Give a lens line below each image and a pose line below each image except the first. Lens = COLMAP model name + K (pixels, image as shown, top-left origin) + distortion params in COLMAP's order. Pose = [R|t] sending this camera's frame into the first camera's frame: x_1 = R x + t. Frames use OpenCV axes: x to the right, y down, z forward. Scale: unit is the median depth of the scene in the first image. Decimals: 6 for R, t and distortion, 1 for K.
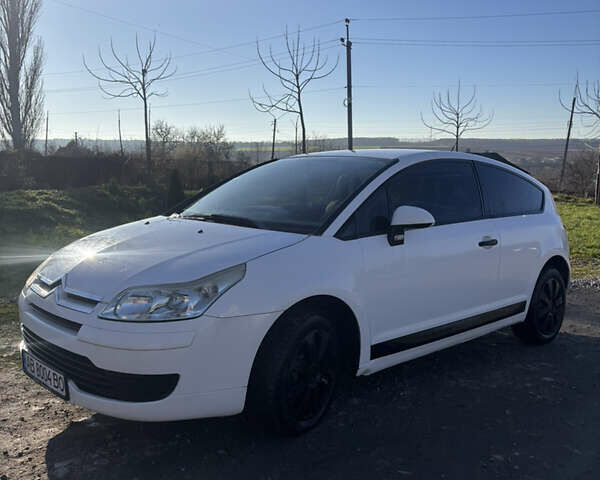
lens RADIAL K [[635.2, 0, 300.4], [0, 635.2, 239.9], [0, 0, 1]] dist [0.031141, 0.000000]
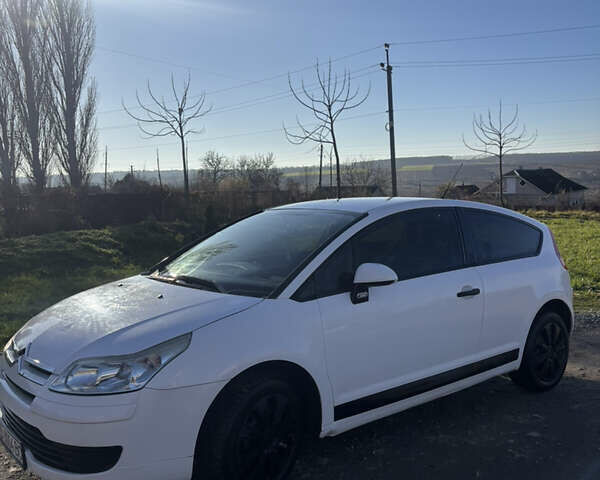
lens RADIAL K [[635.2, 0, 299.5], [0, 635.2, 244.9], [0, 0, 1]] dist [0.031141, 0.000000]
pose [[0.995186, -0.031210, -0.092897, 0.107639], [0.028779, 0.999210, -0.027395, -0.041126], [0.093679, 0.024589, 0.995299, 0.000302]]
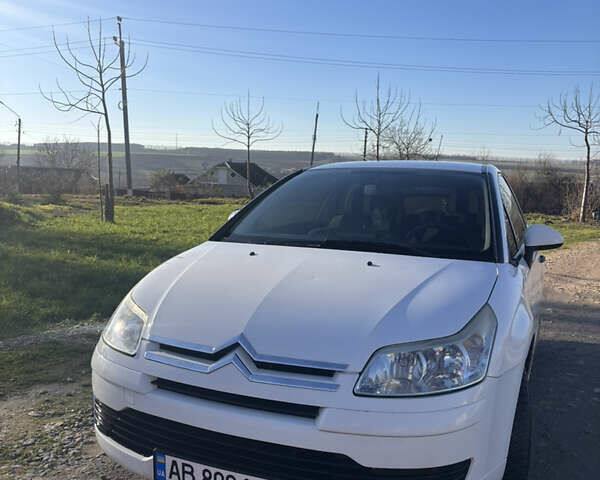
lens RADIAL K [[635.2, 0, 302.9], [0, 635.2, 234.4], [0, 0, 1]] dist [0.031141, 0.000000]
pose [[0.912823, -0.022688, 0.407725, -0.366643], [0.031155, 0.999415, -0.014138, -0.026892], [-0.407166, 0.025608, 0.912995, 0.210714]]
